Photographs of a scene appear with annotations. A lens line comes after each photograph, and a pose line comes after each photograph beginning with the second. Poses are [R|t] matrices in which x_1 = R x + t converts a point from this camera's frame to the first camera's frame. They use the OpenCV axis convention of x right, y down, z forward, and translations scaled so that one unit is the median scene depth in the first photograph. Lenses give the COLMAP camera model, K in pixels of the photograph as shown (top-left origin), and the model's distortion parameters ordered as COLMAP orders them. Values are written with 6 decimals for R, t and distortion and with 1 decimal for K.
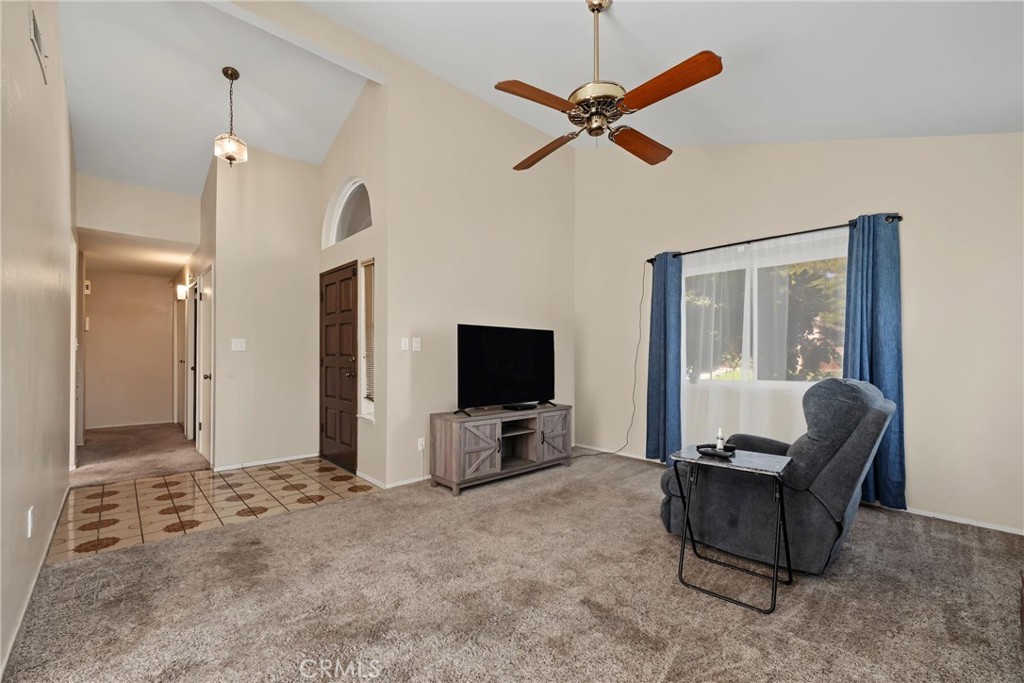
lens RADIAL K [[429.1, 0, 503.4], [0, 429.1, 348.9], [0, 0, 1]] dist [-0.002929, 0.000084]
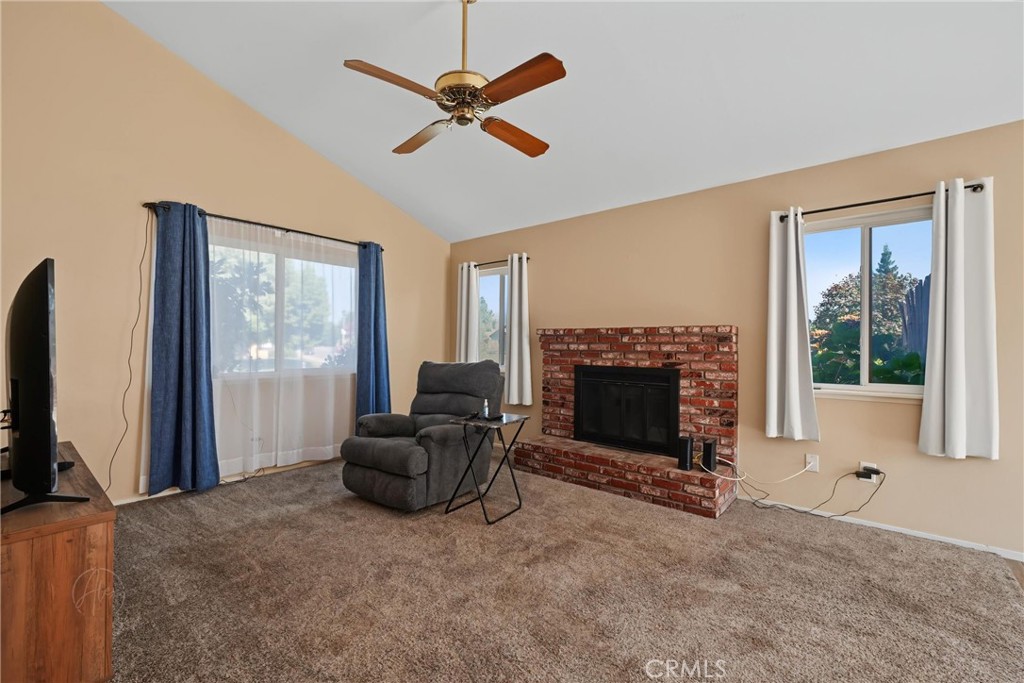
lens RADIAL K [[429.1, 0, 503.4], [0, 429.1, 348.9], [0, 0, 1]] dist [-0.002929, 0.000084]
pose [[-0.120306, -0.007514, 0.992708, -0.629880], [-0.017958, 0.999824, 0.005391, 0.012872], [-0.992574, -0.017179, -0.120420, 0.830558]]
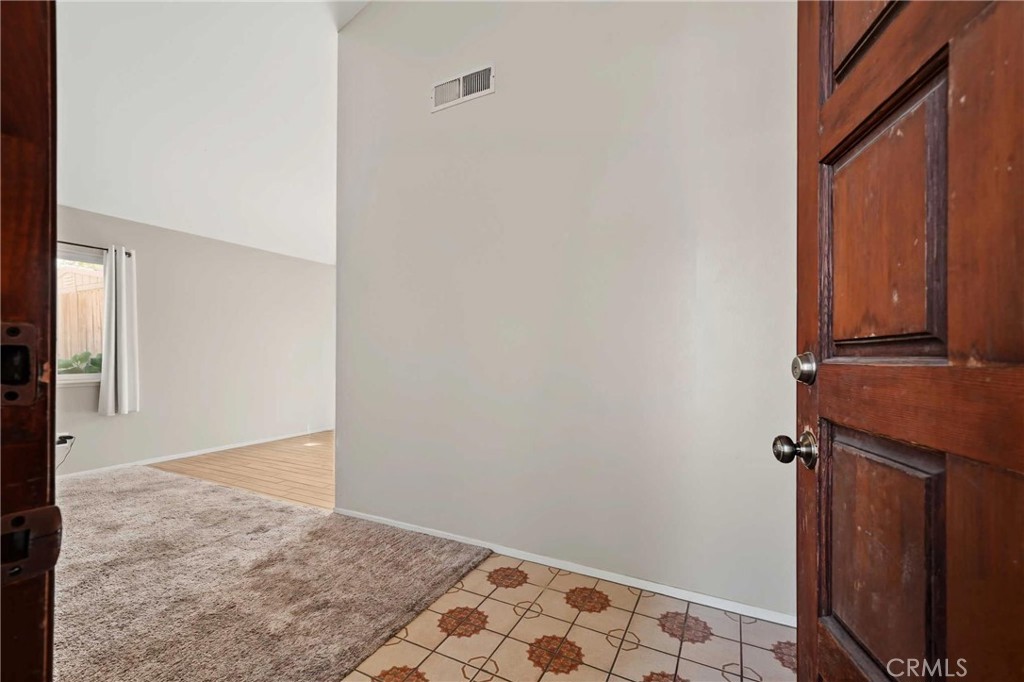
lens RADIAL K [[429.1, 0, 503.4], [0, 429.1, 348.4], [0, 0, 1]] dist [-0.002929, 0.000084]
pose [[-0.936555, -0.010323, -0.350367, -0.576672], [-0.003139, 0.999773, -0.021066, 0.024261], [0.350505, -0.018629, -0.936375, 1.610326]]
